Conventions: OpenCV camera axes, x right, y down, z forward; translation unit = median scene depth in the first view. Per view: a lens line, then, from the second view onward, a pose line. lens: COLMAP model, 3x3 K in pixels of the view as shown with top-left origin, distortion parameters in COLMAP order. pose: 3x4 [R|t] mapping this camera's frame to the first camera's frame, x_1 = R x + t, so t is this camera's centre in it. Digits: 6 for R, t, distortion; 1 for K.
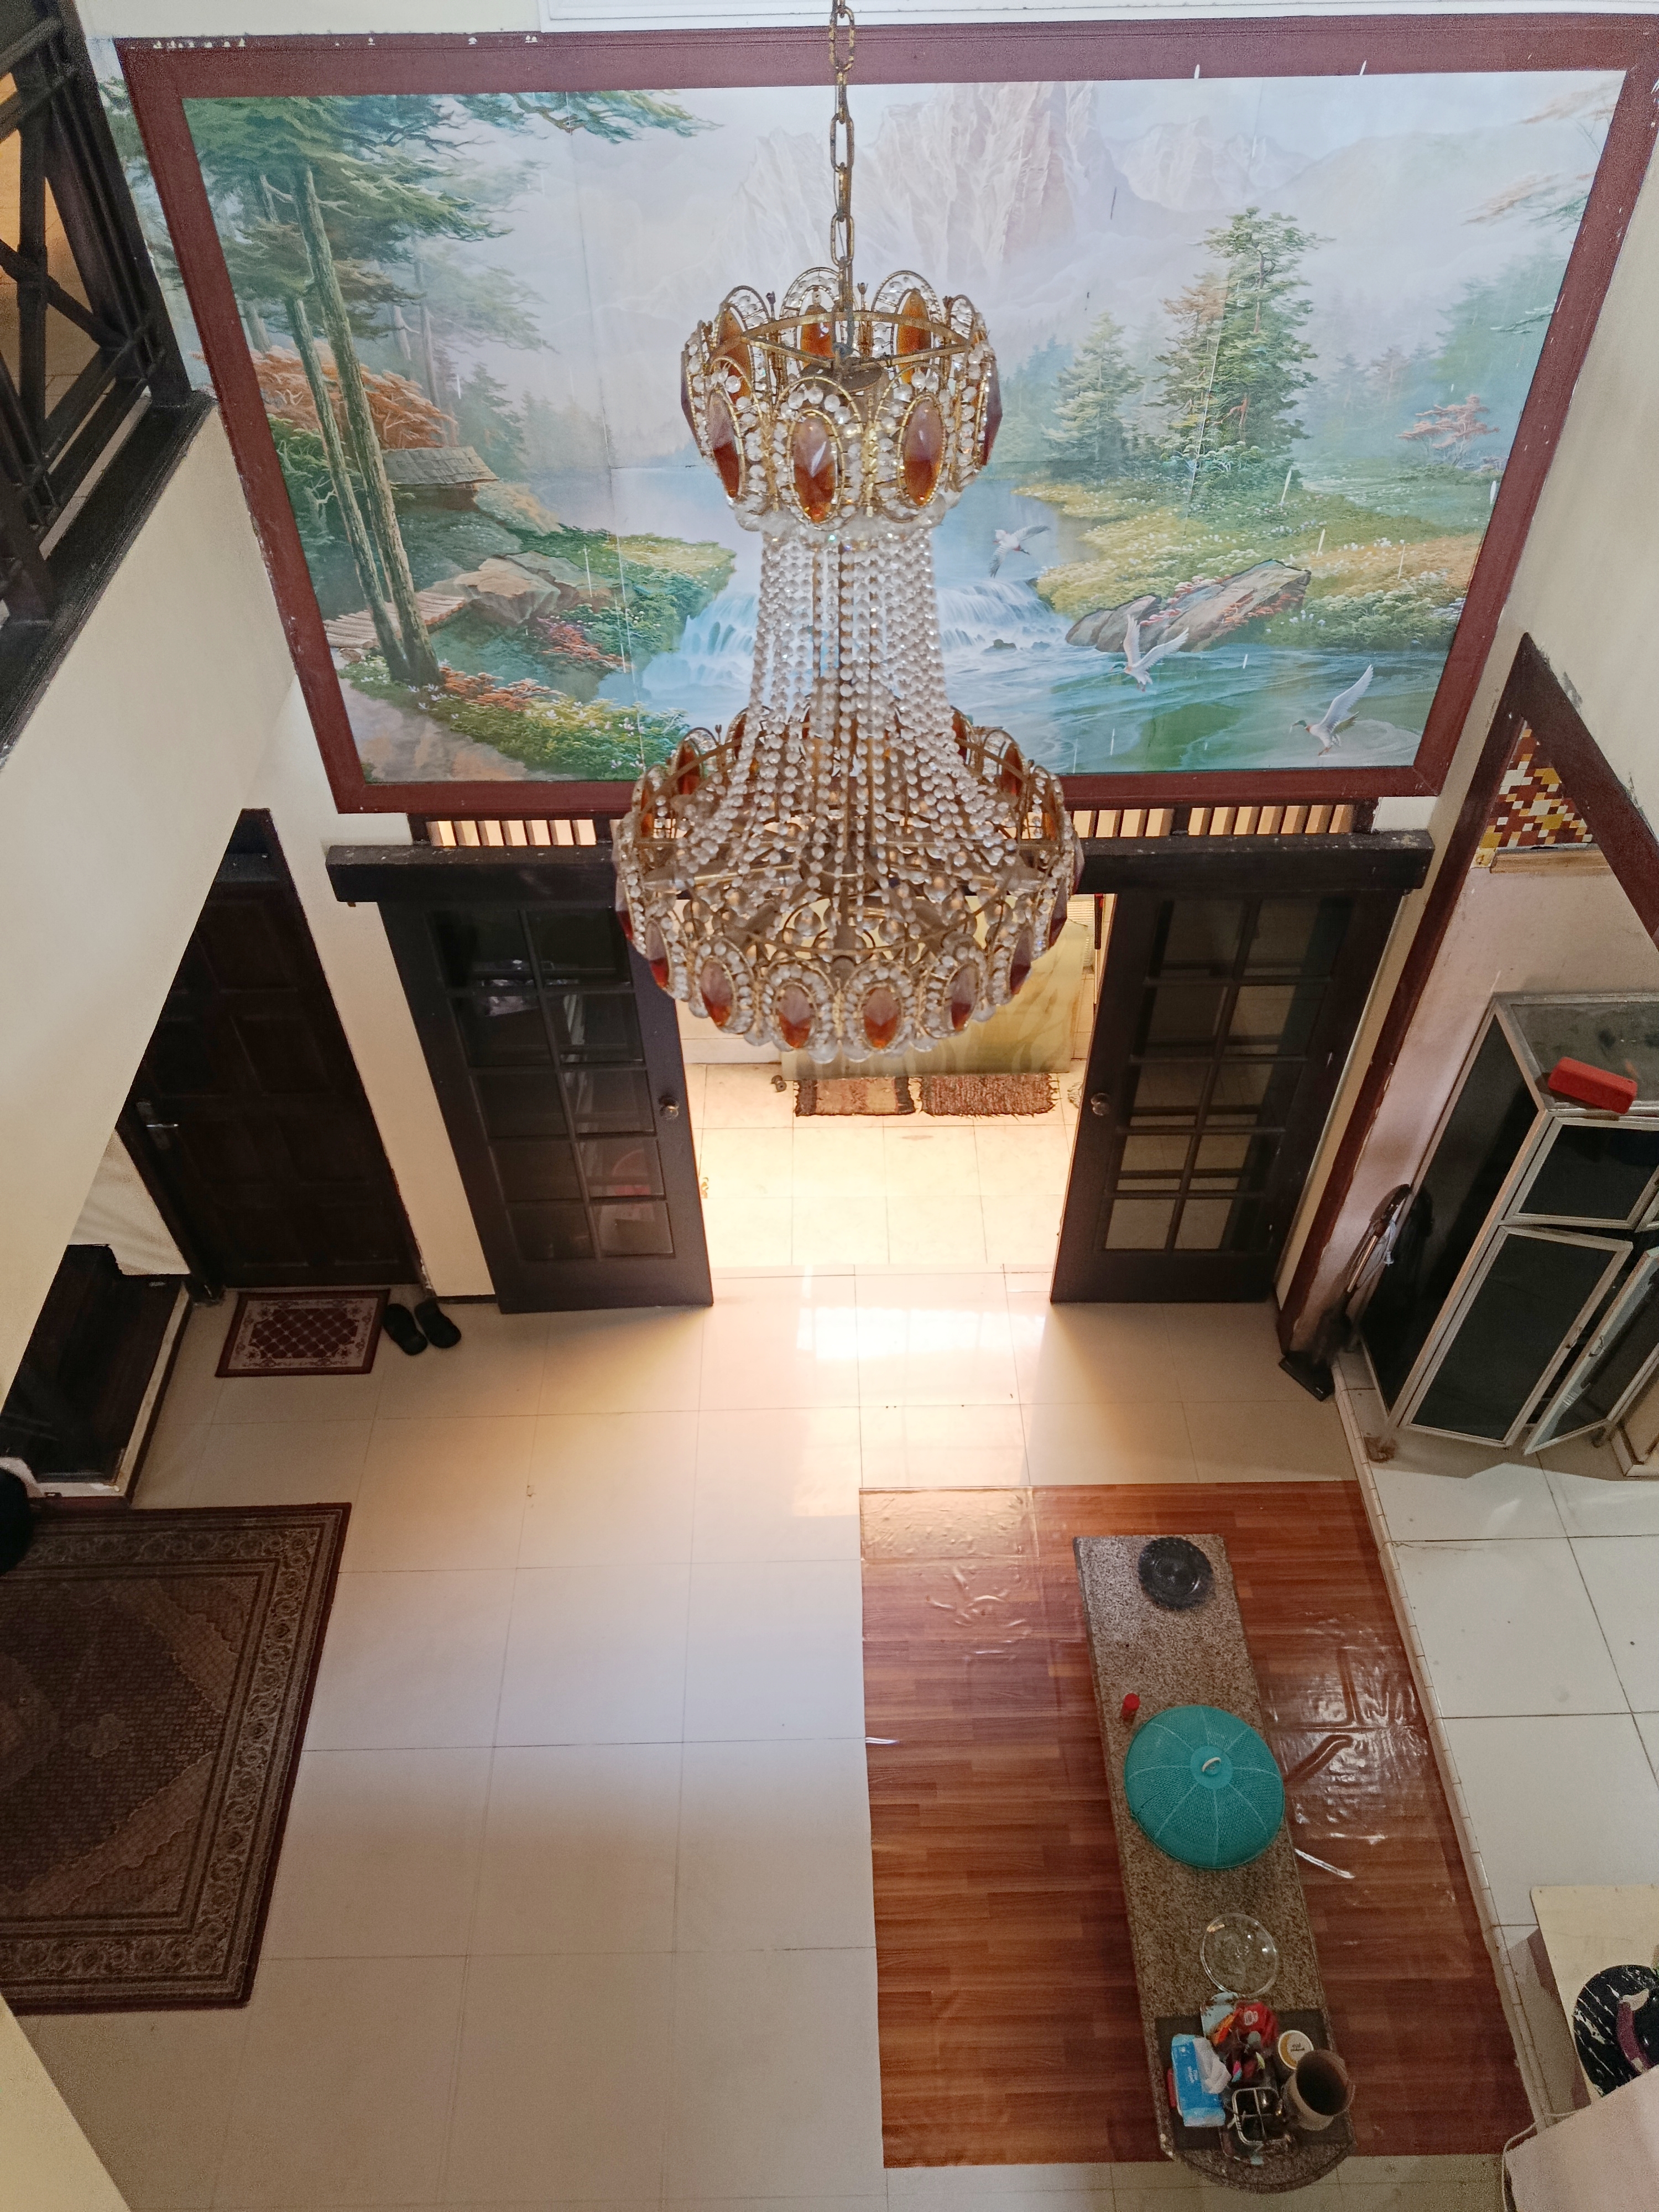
lens RADIAL K [[1532.5, 0, 833.1], [0, 1532.5, 1098.9], [0, 0, 1]] dist [0.008543, -0.037284]
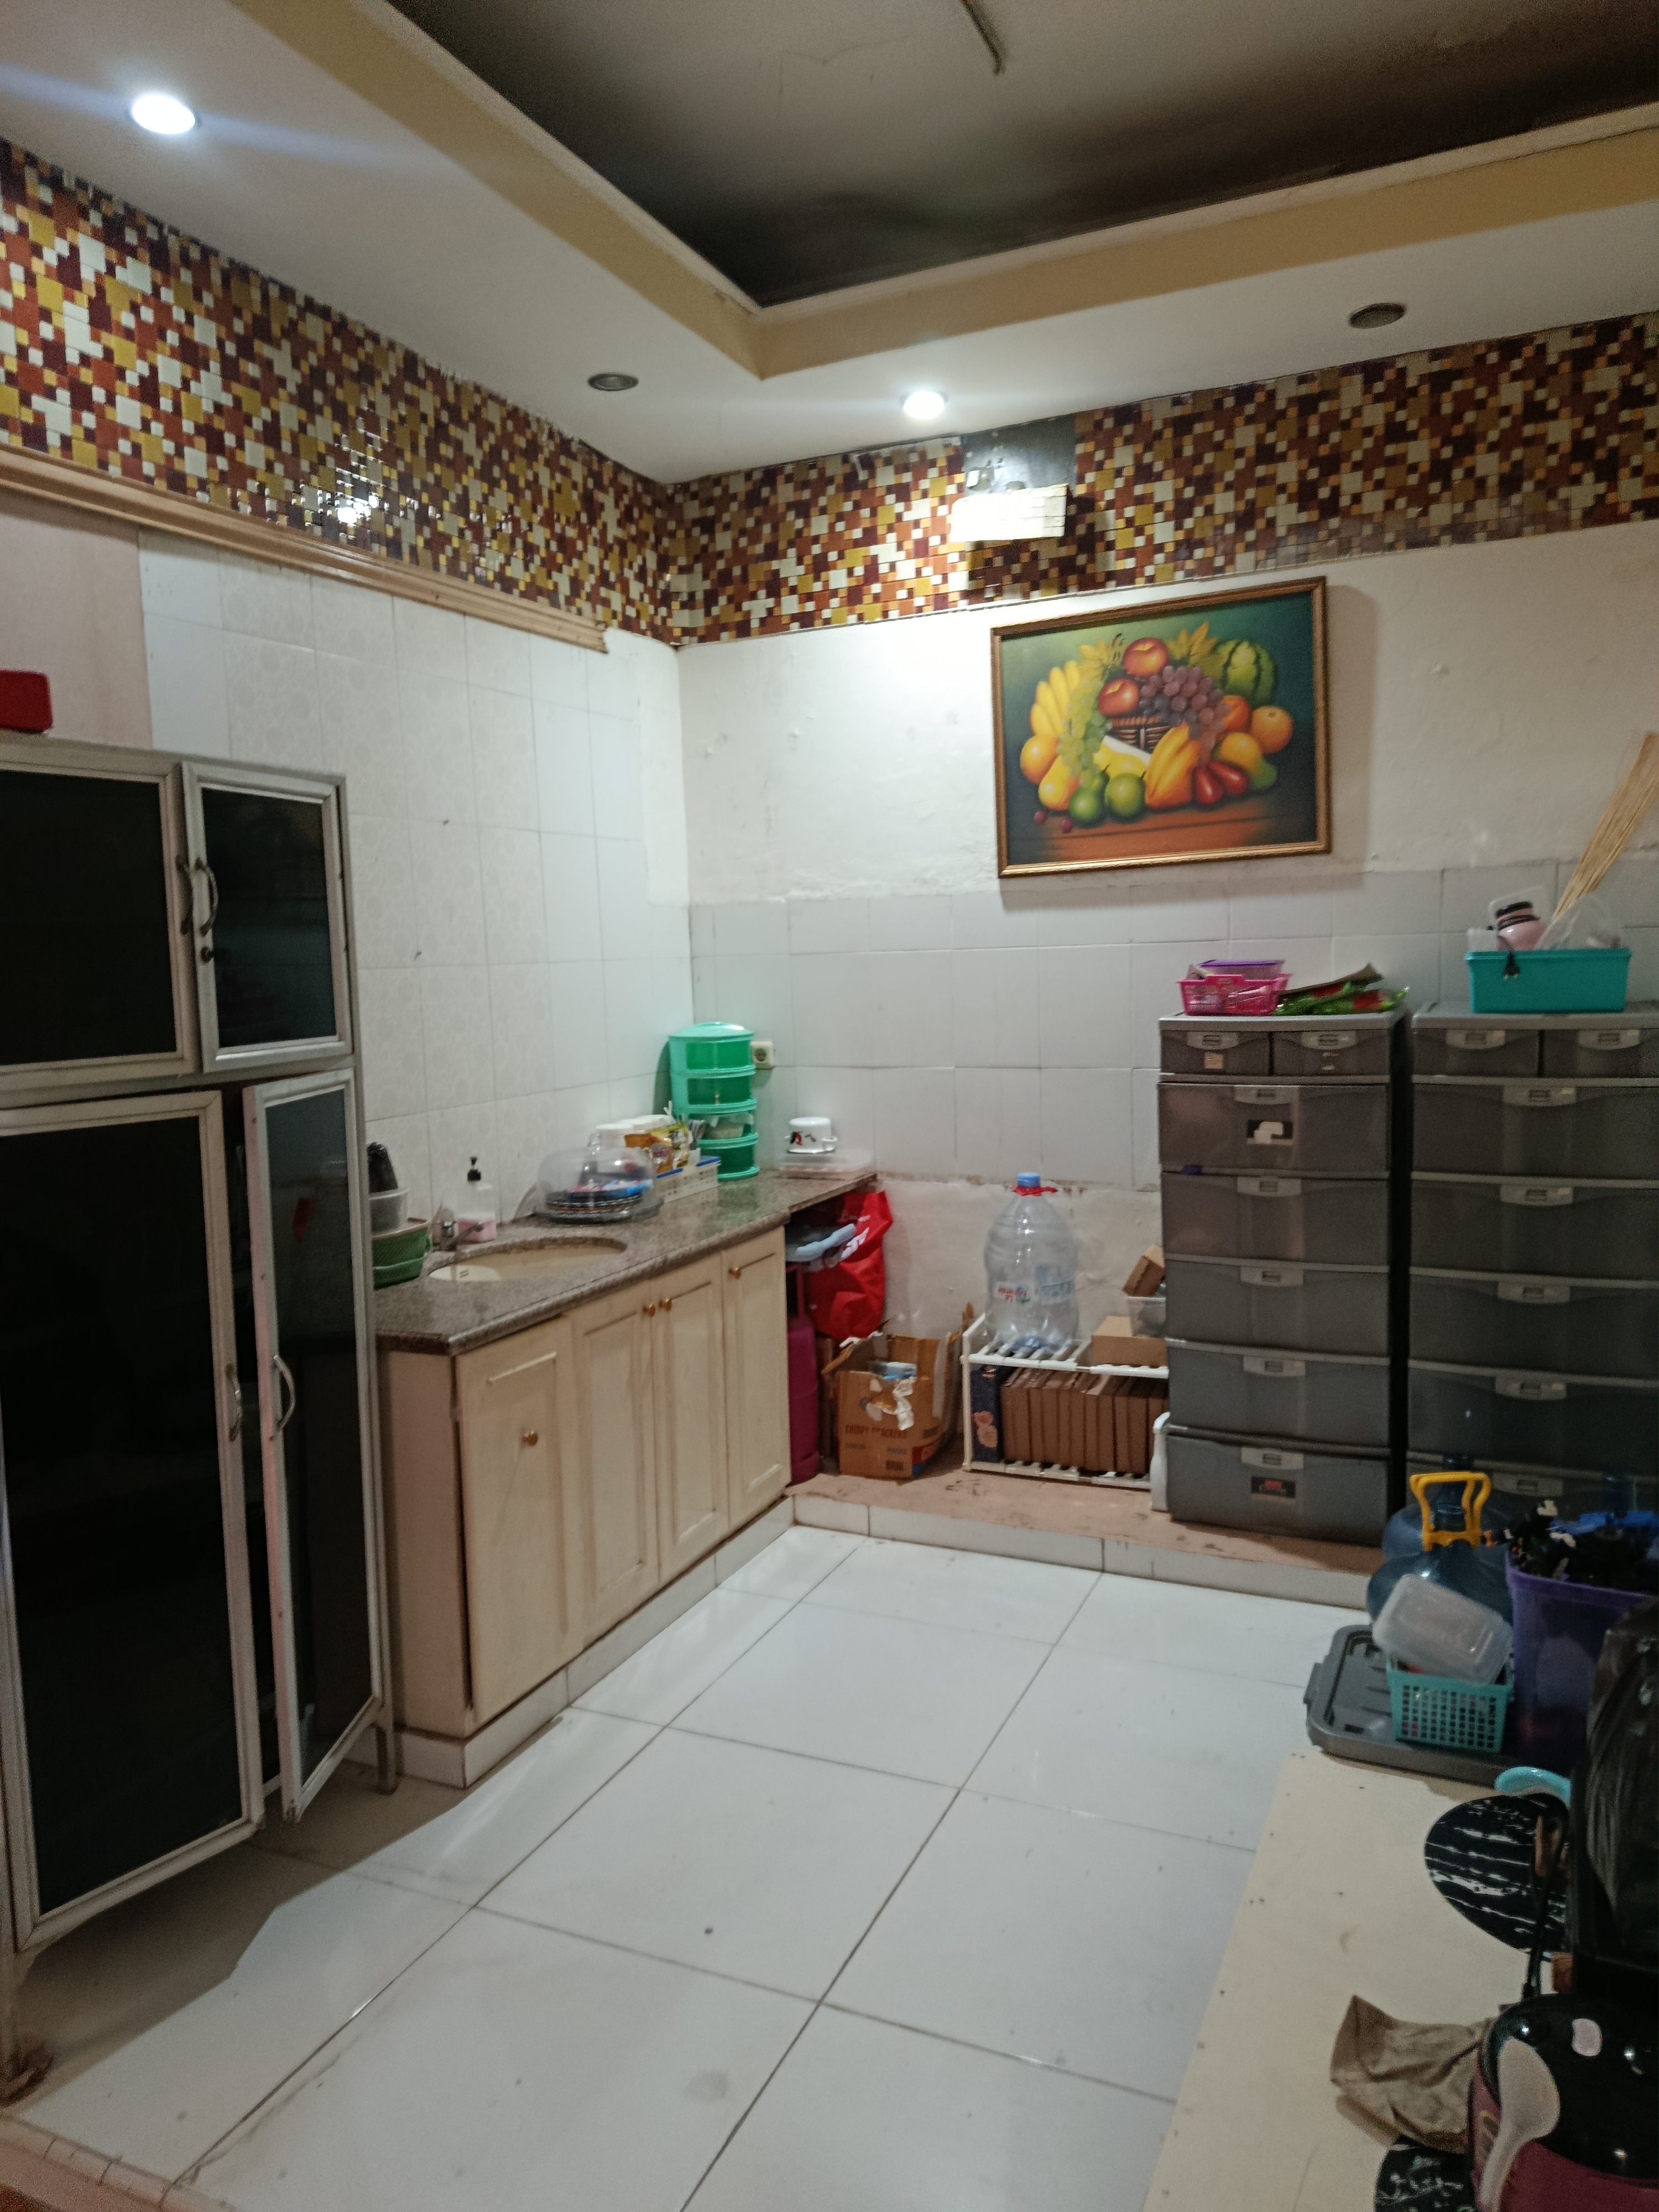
lens RADIAL K [[1532.5, 0, 828.3], [0, 1532.5, 1103.9], [0, 0, 1]] dist [0.008543, -0.037284]
pose [[0.421500, -0.091579, 0.902193, 0.168794], [0.673826, 0.697436, -0.244013, 0.393096], [-0.606875, 0.710772, 0.355677, 0.776501]]
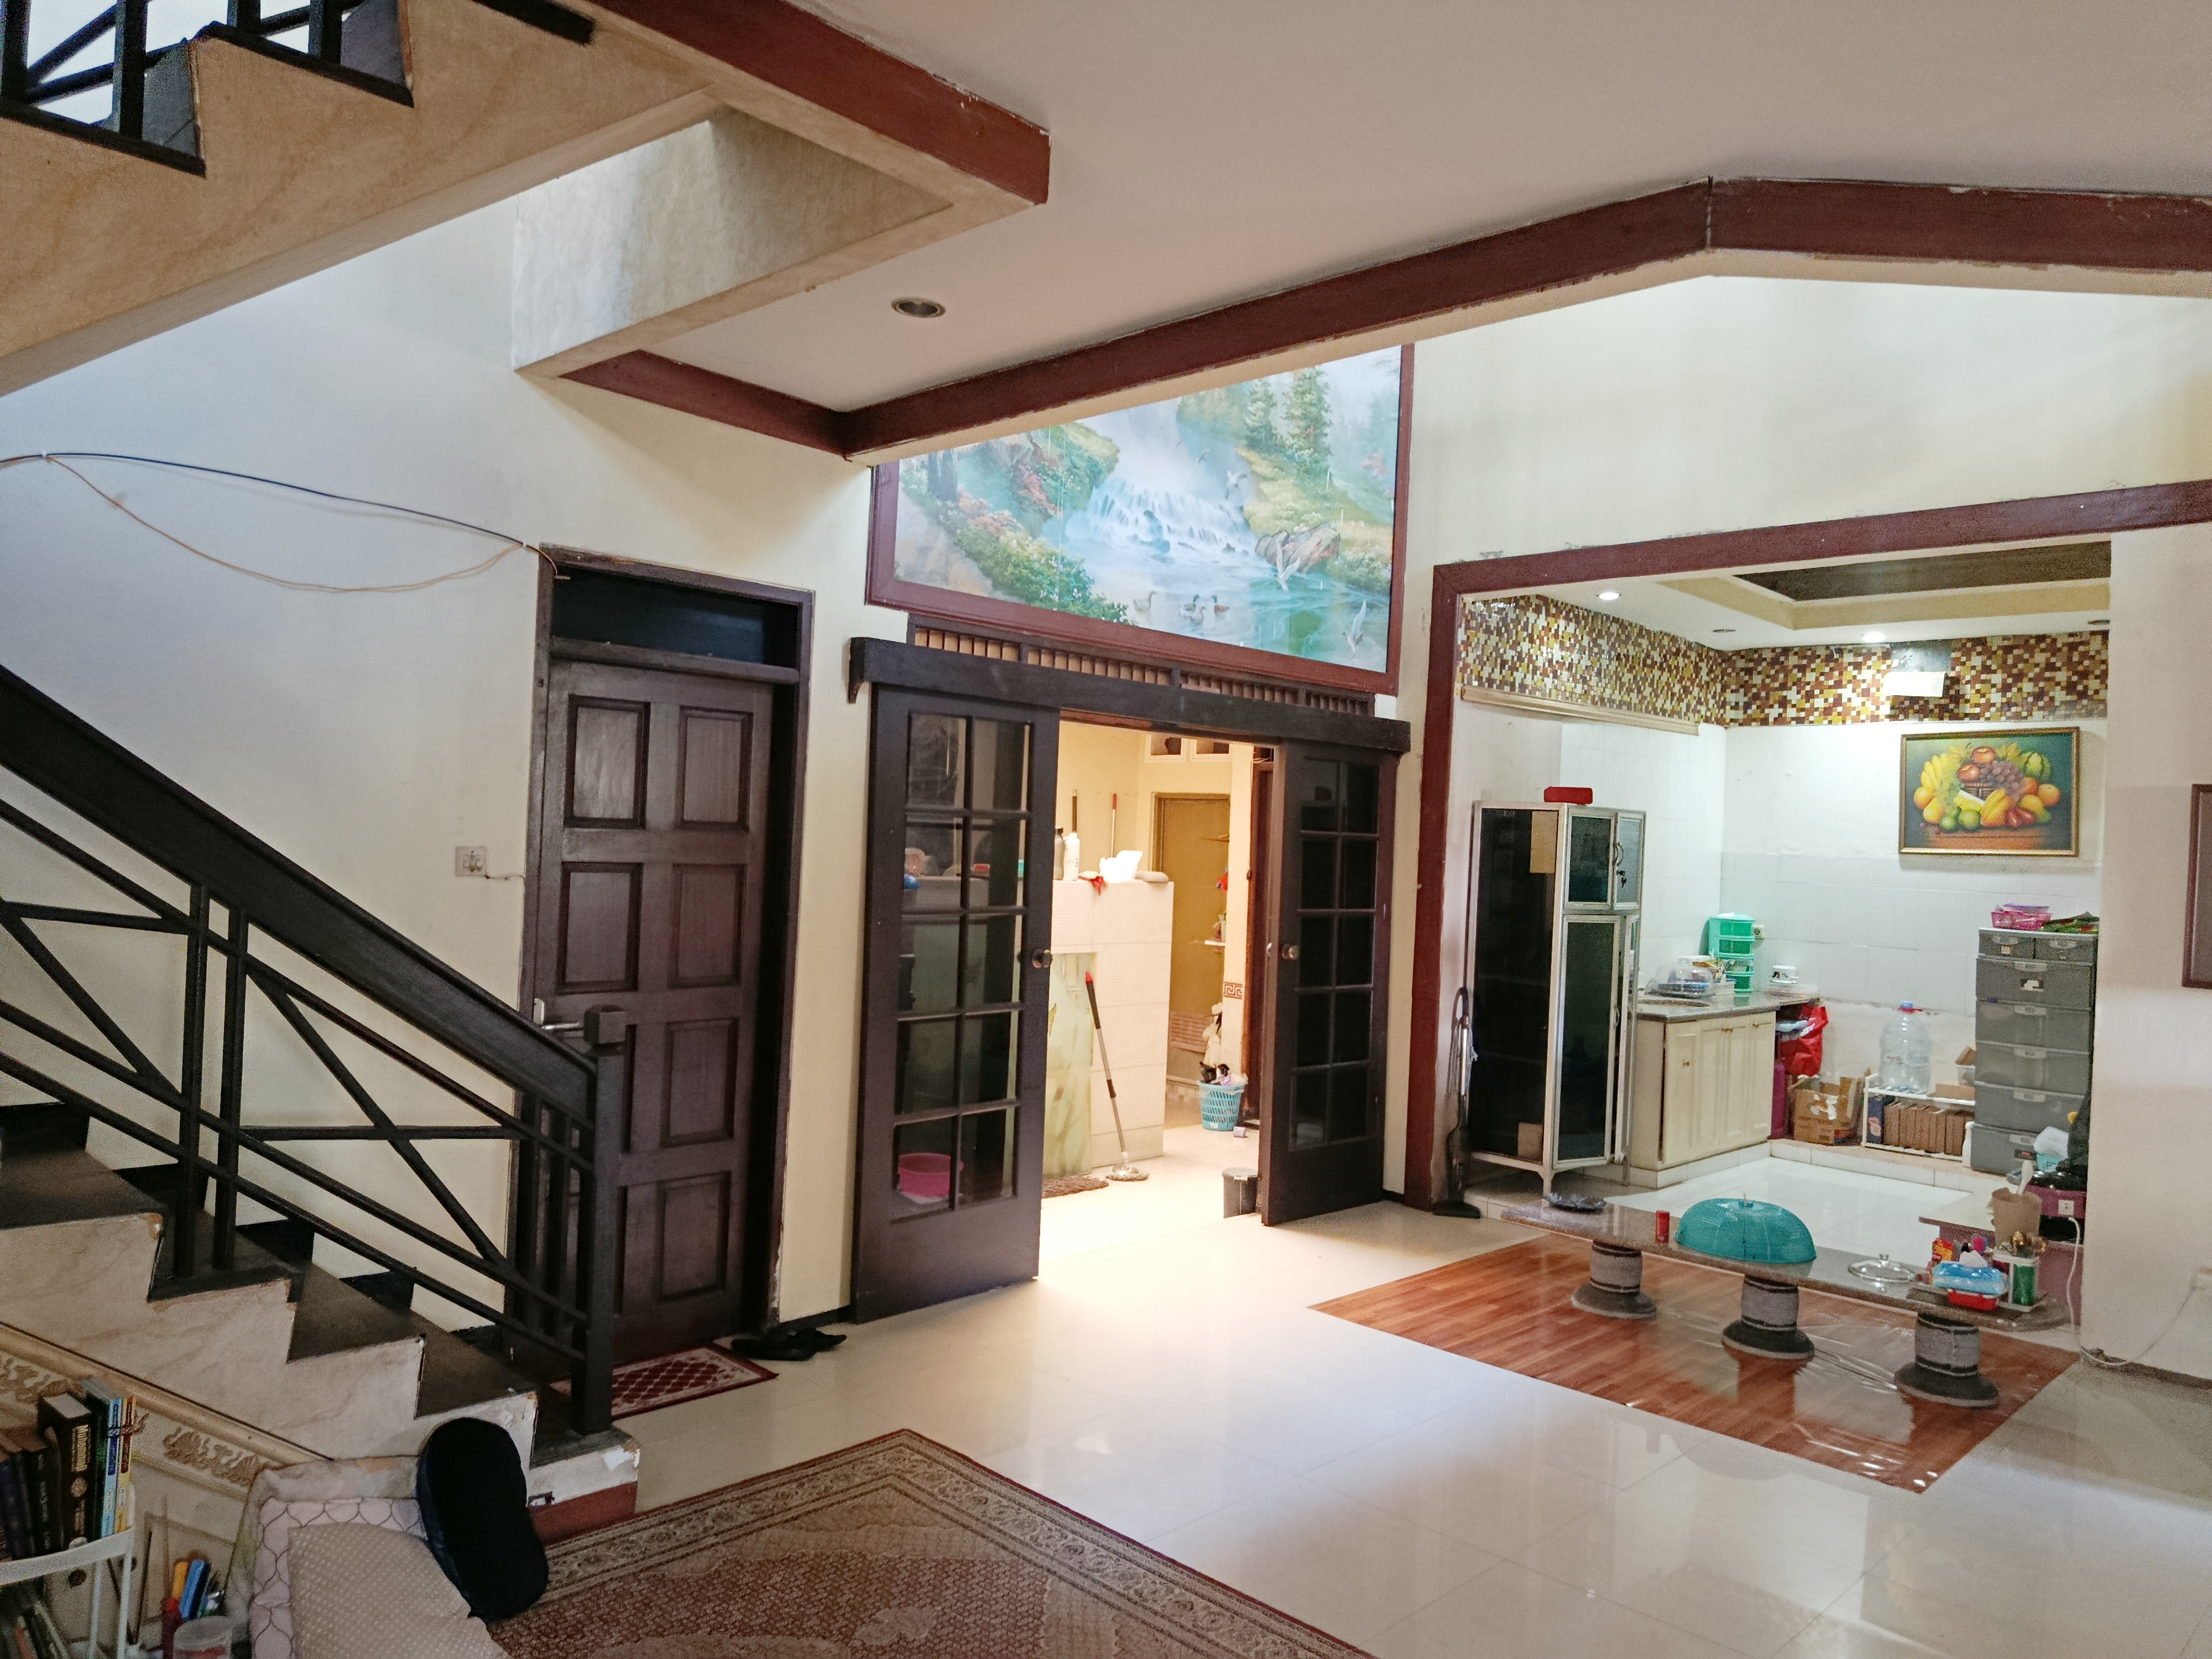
lens RADIAL K [[1532.5, 0, 1084.2], [0, 1532.5, 815.8], [0, 0, 1]] dist [0.008543, -0.037284]
pose [[0.718718, 0.052372, 0.693326, -1.073789], [0.466140, 0.703586, -0.536359, 0.675560], [-0.515904, 0.708678, 0.481267, 0.499351]]
